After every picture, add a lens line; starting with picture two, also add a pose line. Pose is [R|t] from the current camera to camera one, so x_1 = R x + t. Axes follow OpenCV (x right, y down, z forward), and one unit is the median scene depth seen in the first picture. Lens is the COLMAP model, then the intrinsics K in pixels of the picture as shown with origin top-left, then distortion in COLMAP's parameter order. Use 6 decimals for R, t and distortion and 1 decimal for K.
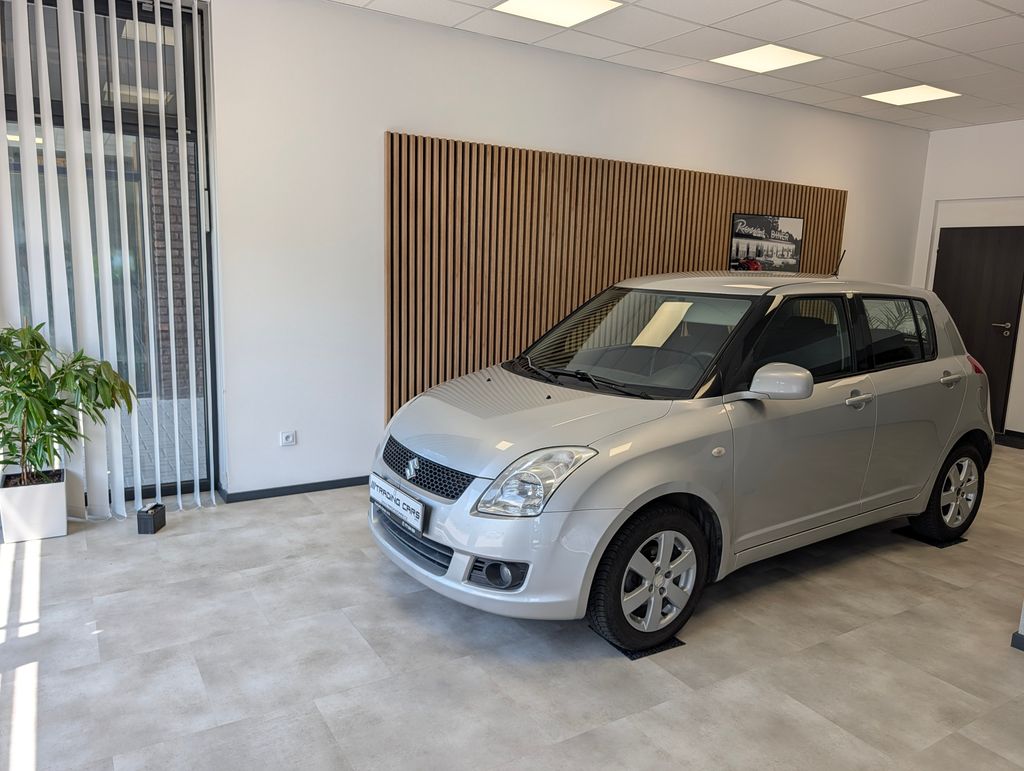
lens RADIAL K [[725.3, 0, 513.5], [0, 725.3, 389.7], [0, 0, 1]] dist [-0.012034, -0.009231]
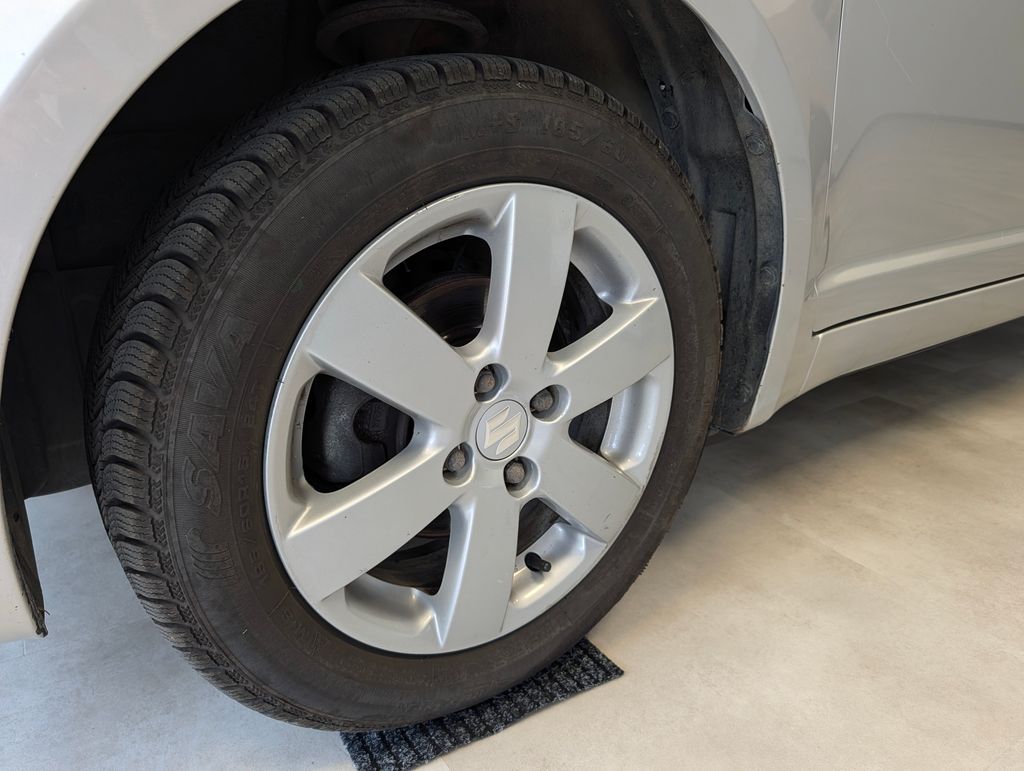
lens RADIAL K [[725.3, 0, 511.3], [0, 725.3, 382.2], [0, 0, 1]] dist [-0.012034, -0.009231]
pose [[0.999599, -0.015754, 0.023537, 0.195010], [0.011280, 0.983718, 0.179366, 0.206295], [-0.025980, -0.179028, 0.983501, 0.772313]]
